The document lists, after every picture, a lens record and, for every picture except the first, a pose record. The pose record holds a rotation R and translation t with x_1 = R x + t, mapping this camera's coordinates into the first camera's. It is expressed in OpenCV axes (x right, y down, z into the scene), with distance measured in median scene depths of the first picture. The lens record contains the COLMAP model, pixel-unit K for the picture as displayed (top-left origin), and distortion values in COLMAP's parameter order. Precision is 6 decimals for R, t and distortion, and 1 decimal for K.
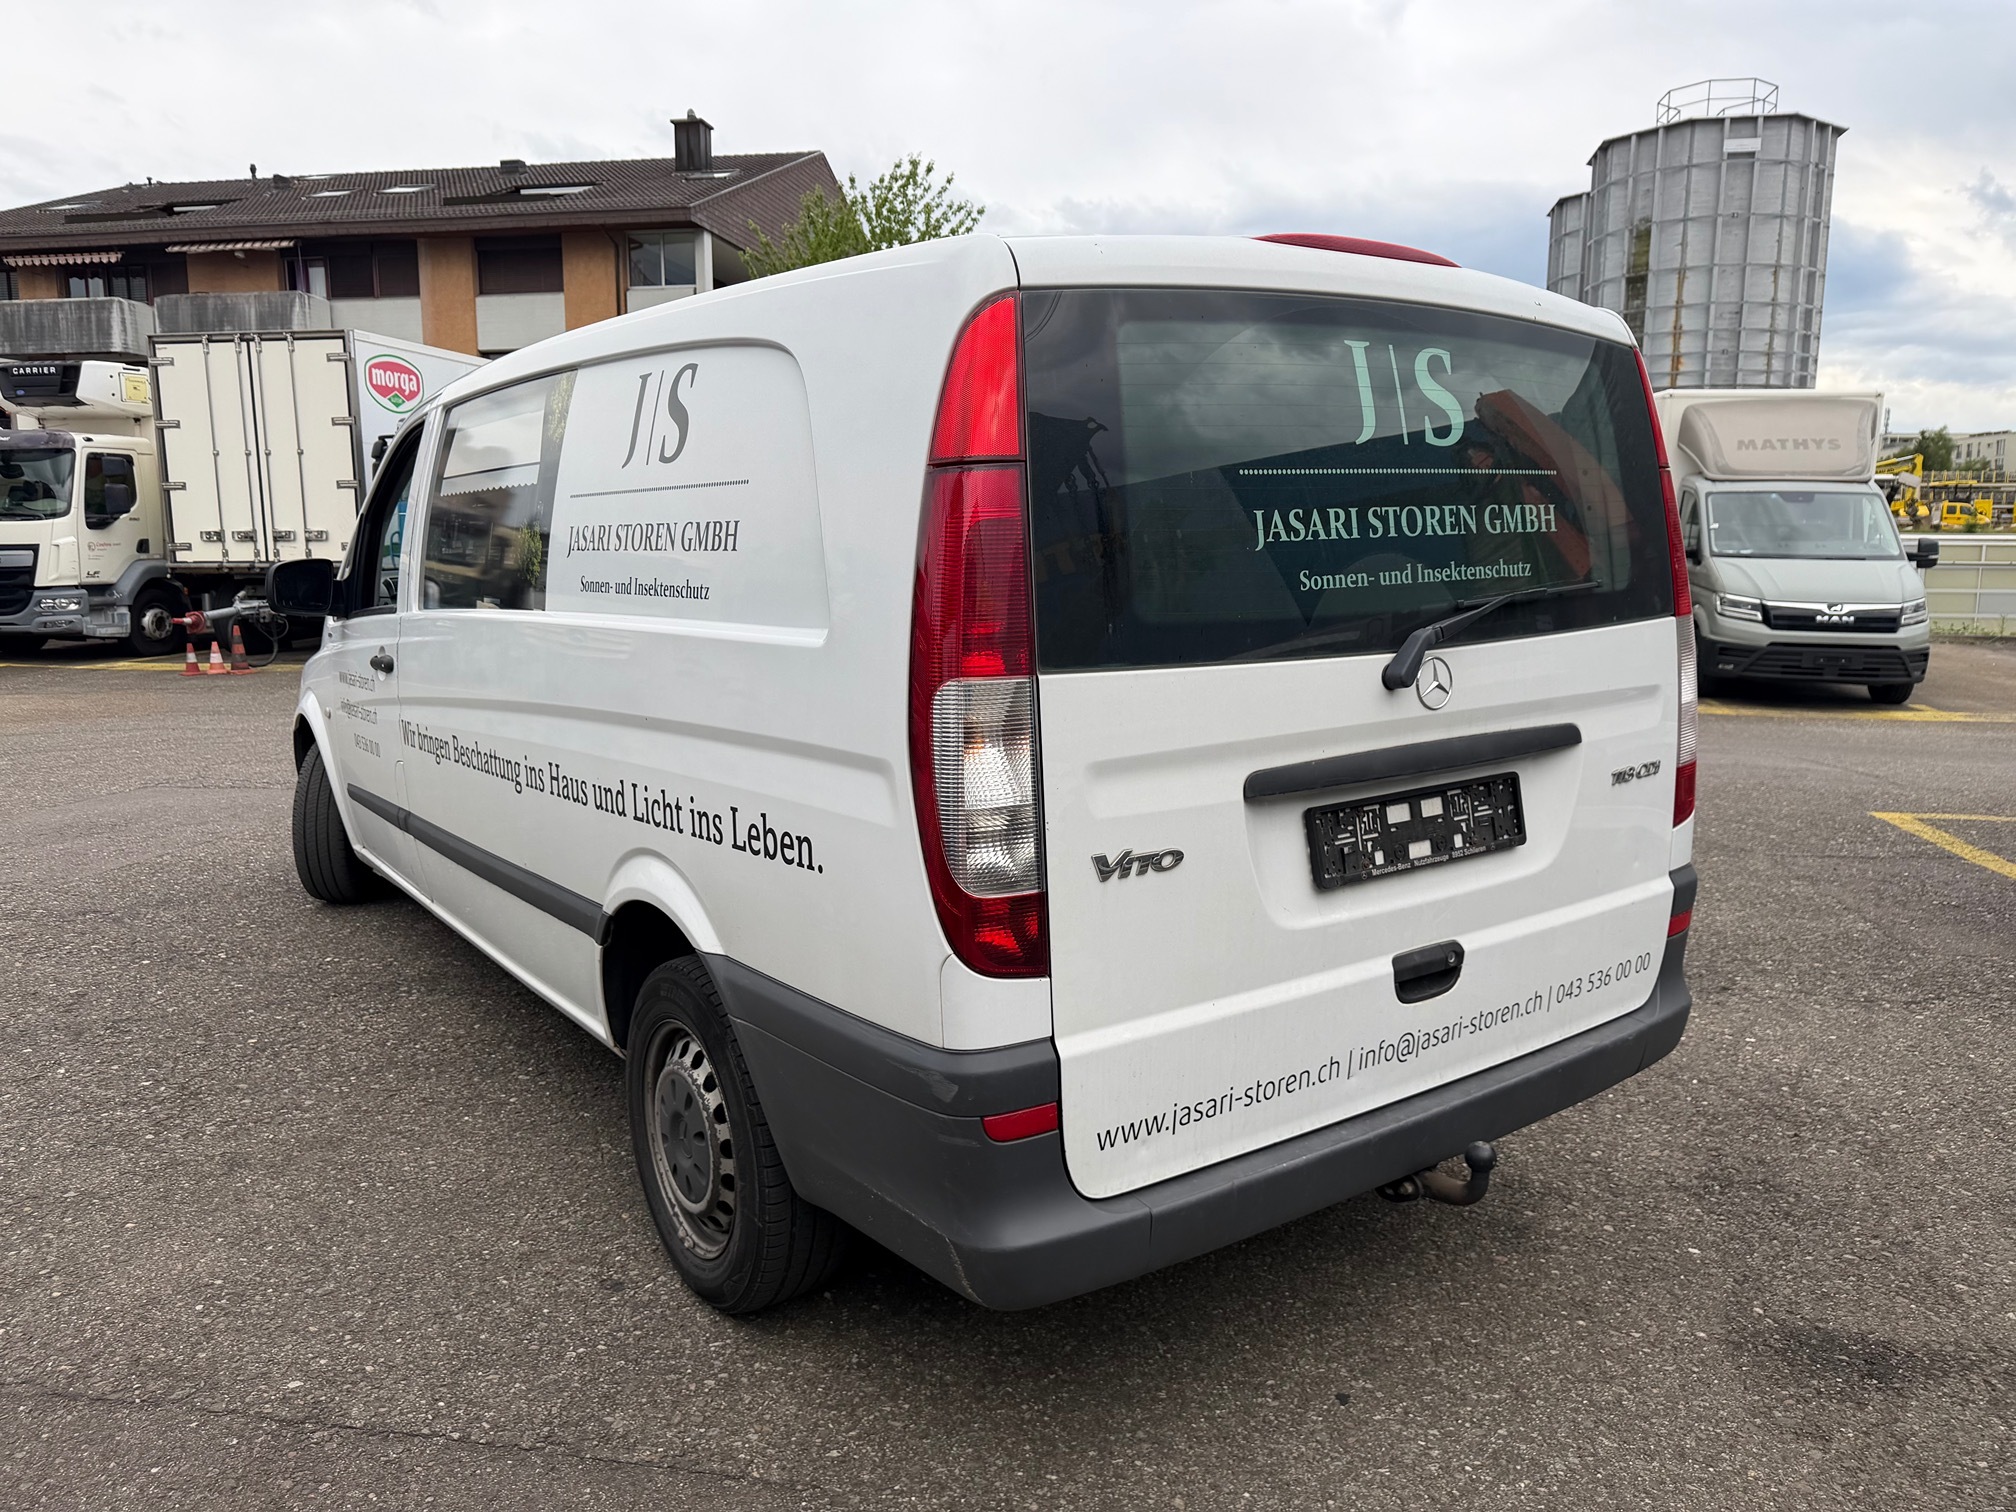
lens RADIAL K [[1467.7, 0, 998.6], [0, 1467.7, 762.6], [0, 0, 1]] dist [0.028092, -0.033750]
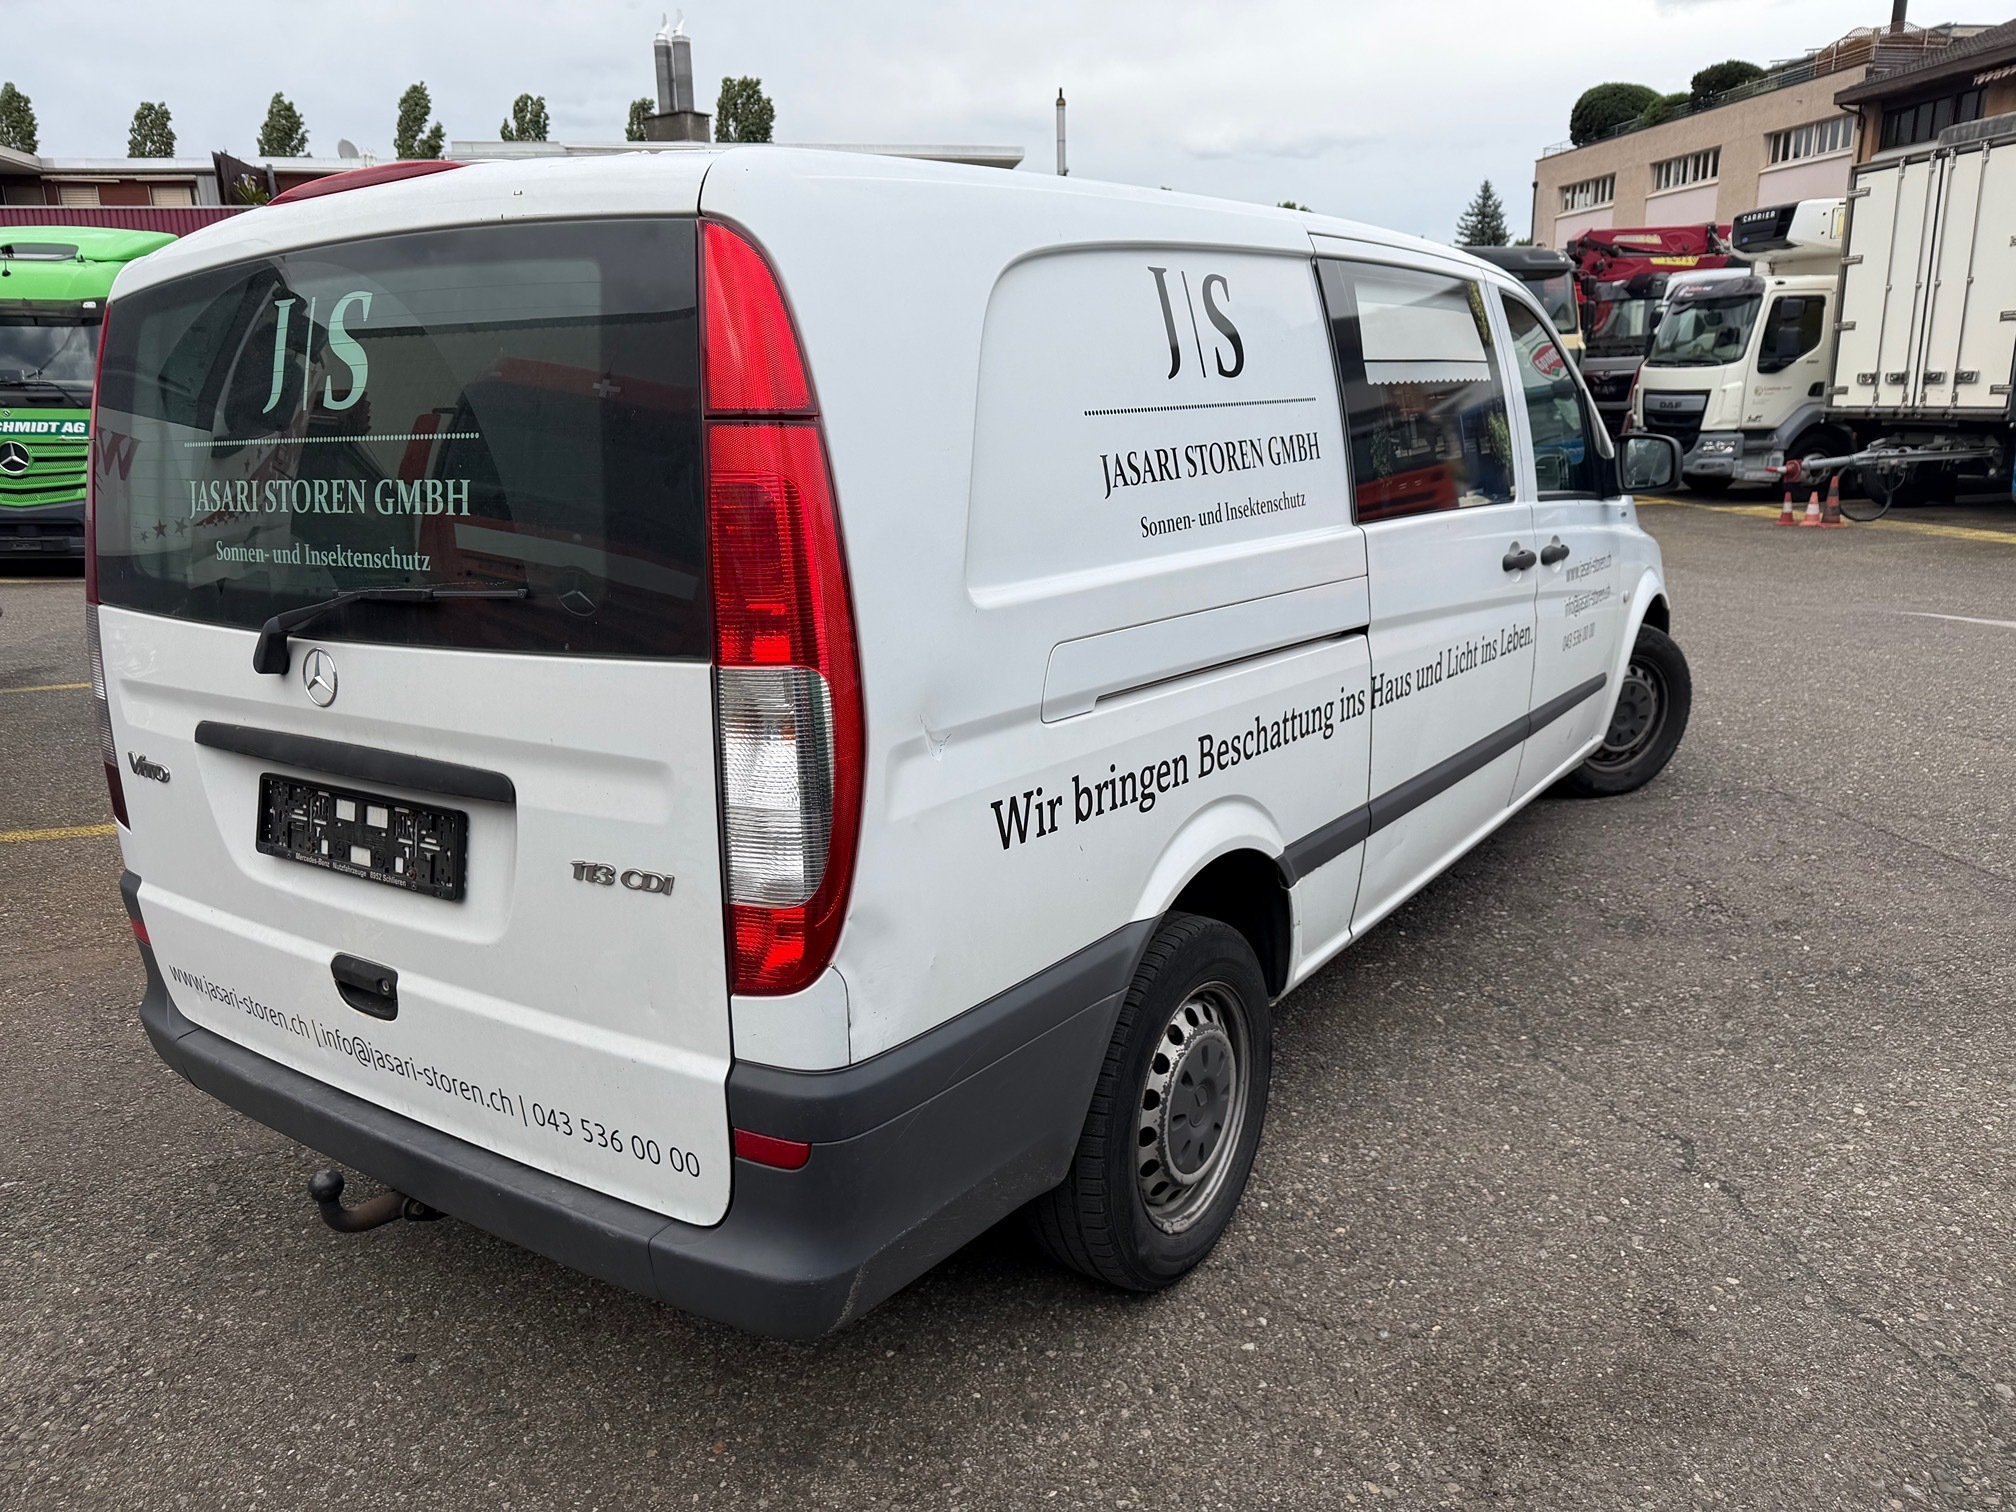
lens RADIAL K [[1457.2, 0, 1005.1], [0, 1457.2, 761.0], [0, 0, 1]] dist [0.004901, -0.003204]
pose [[0.353136, 0.227570, -0.907473, 1.184385], [-0.120966, 0.972930, 0.196912, -0.215974], [0.927719, 0.040237, 0.371105, 0.988679]]
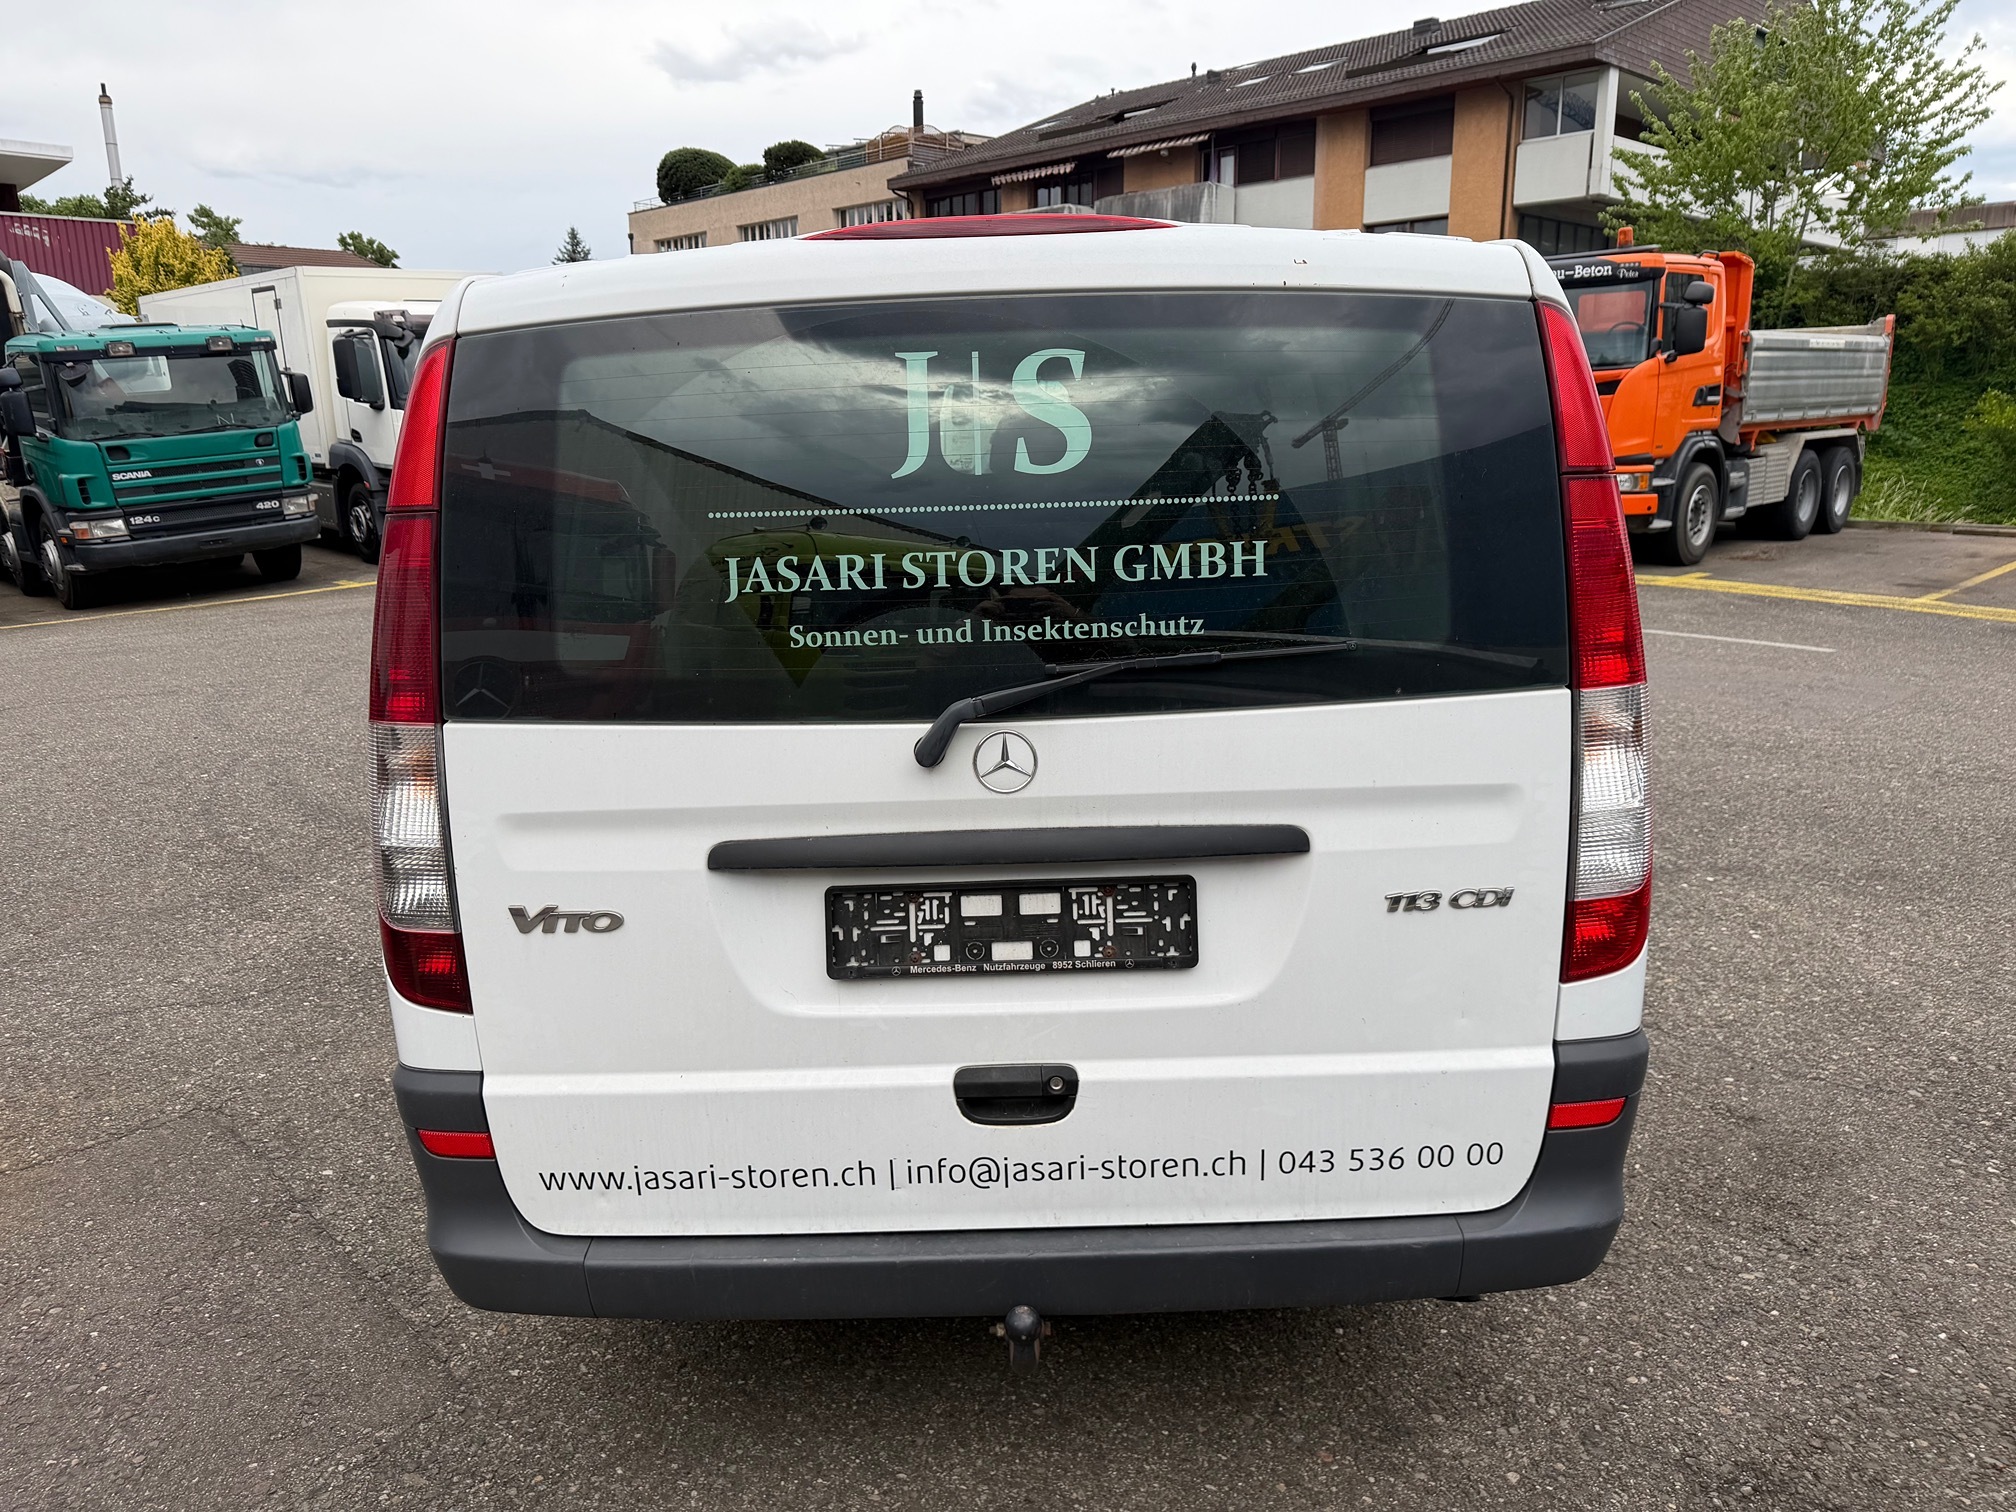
lens RADIAL K [[1429.1, 0, 986.3], [0, 1429.1, 739.9], [0, 0, 1]] dist [0.091411, -0.123809]
pose [[0.812938, 0.120864, -0.569670, 0.697740], [-0.075350, 0.991833, 0.102906, -0.139142], [0.577455, -0.040732, 0.815406, 0.310686]]
